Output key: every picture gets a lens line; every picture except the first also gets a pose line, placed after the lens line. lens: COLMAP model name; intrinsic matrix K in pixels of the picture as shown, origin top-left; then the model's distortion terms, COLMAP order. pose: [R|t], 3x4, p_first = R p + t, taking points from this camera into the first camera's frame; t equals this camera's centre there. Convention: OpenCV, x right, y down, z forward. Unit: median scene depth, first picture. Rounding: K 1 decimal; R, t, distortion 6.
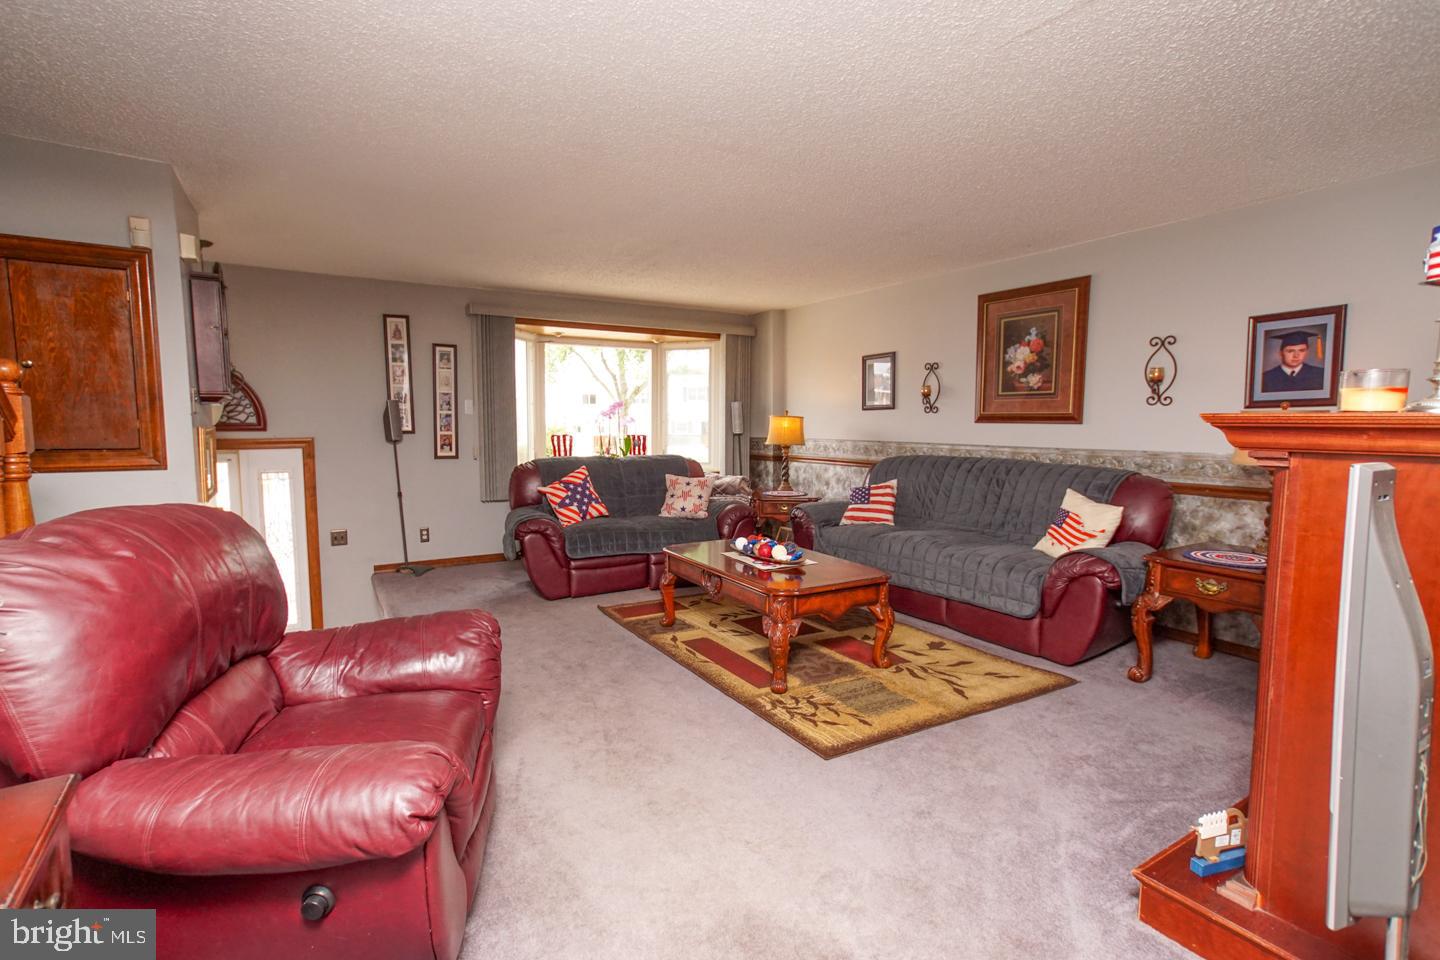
lens RADIAL K [[674.4, 0, 695.7], [0, 674.4, 483.4], [0, 0, 1]] dist [-0.020554, 0.025274]
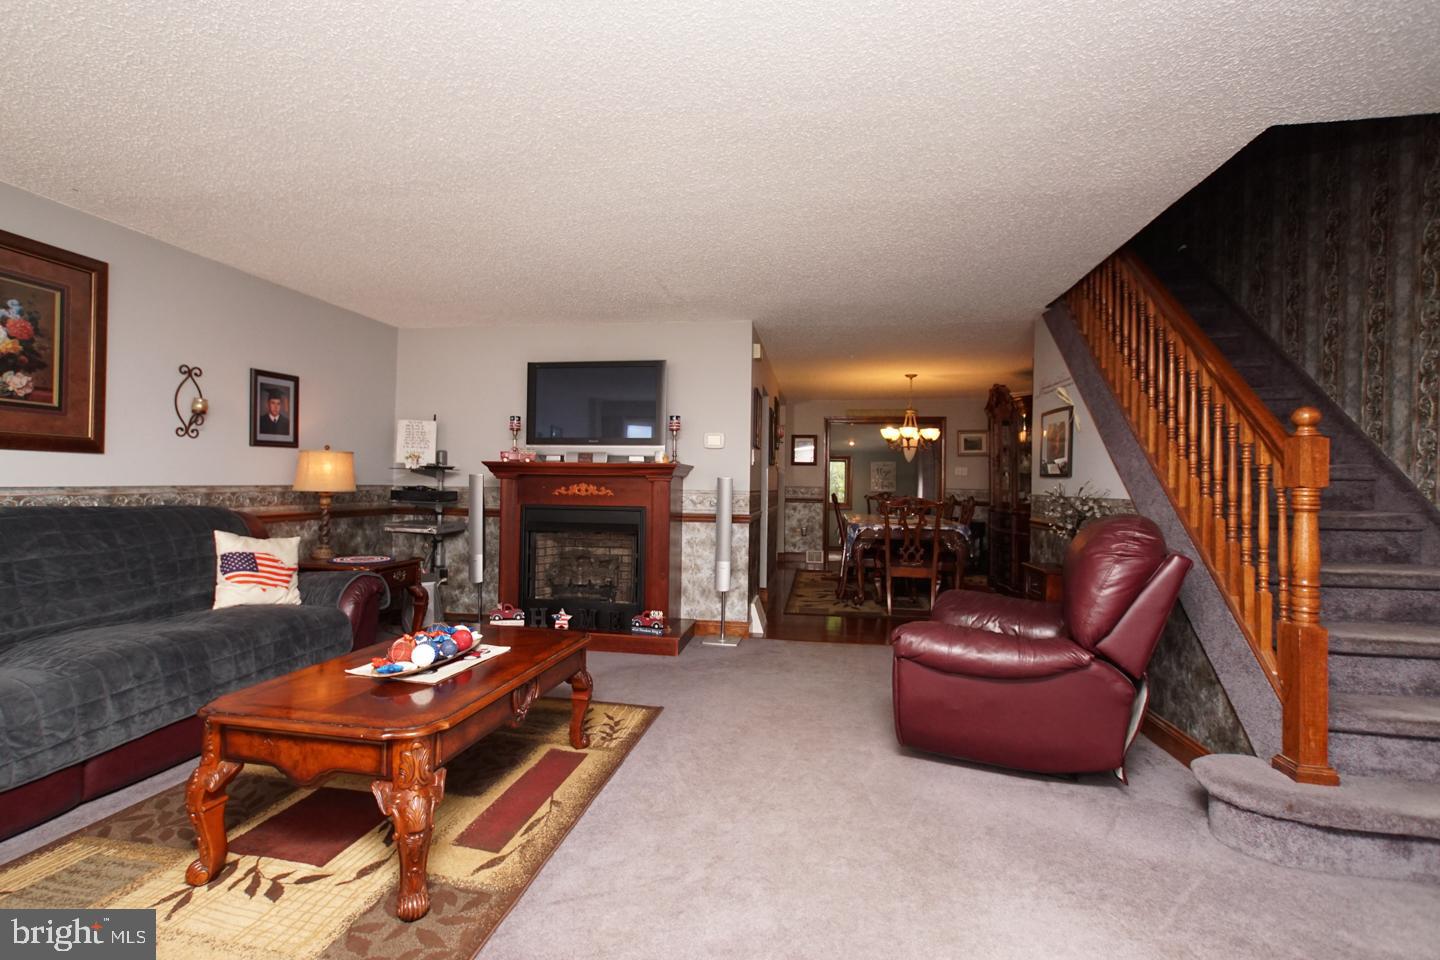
lens RADIAL K [[674.4, 0, 695.7], [0, 674.4, 483.4], [0, 0, 1]] dist [-0.020554, 0.025274]
pose [[-0.752753, -0.021024, 0.657967, -0.512005], [0.037516, 0.996495, 0.074762, -0.100923], [-0.657233, 0.080962, -0.749326, 1.323672]]
